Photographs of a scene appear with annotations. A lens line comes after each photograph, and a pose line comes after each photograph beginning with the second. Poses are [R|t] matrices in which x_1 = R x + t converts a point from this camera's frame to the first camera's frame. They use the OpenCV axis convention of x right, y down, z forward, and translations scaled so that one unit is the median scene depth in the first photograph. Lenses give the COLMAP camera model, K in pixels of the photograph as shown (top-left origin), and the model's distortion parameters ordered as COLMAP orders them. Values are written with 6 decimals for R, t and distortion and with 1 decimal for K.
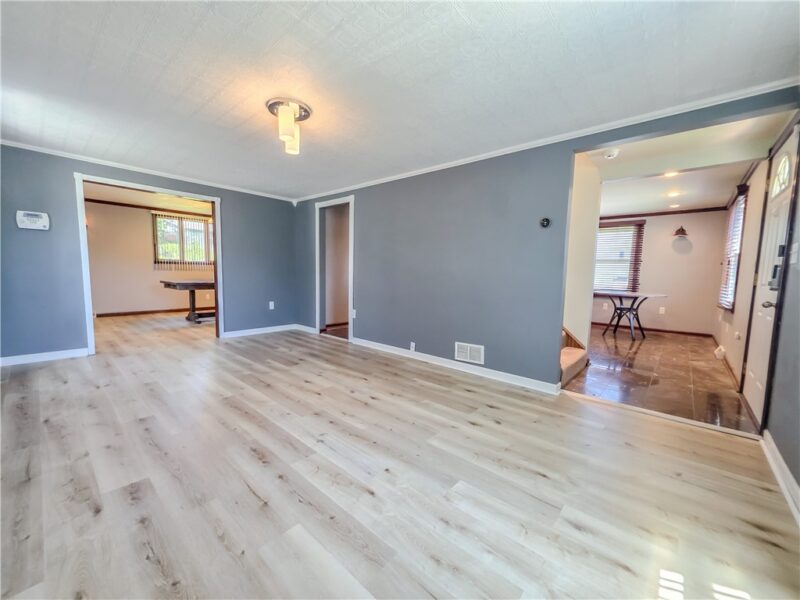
lens RADIAL K [[321.4, 0, 400.0], [0, 321.4, 300.0], [0, 0, 1]] dist [0.002269, 0.000049]
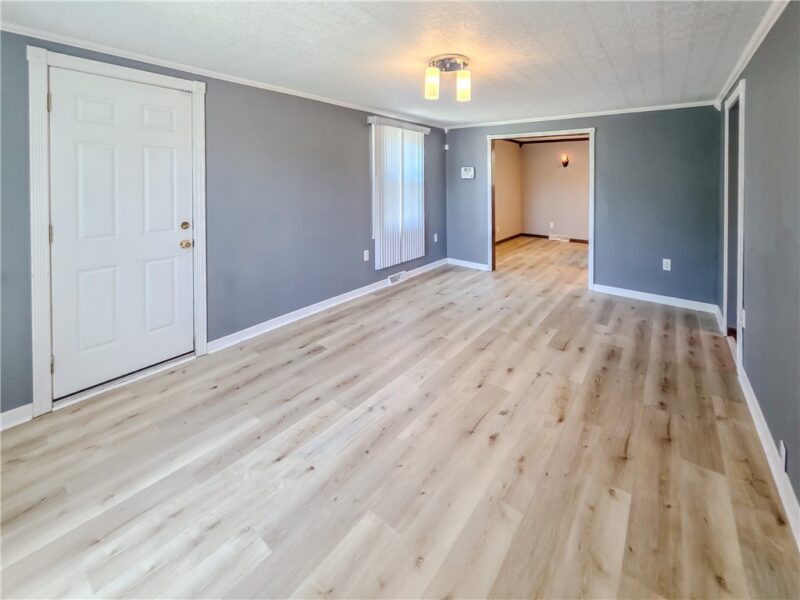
lens RADIAL K [[321.4, 0, 400.0], [0, 321.4, 300.0], [0, 0, 1]] dist [0.002269, 0.000049]
pose [[0.055442, 0.334208, -0.940867, 0.618129], [-0.092913, 0.939955, 0.328409, -0.232421], [0.994130, 0.069211, 0.083165, 1.030493]]
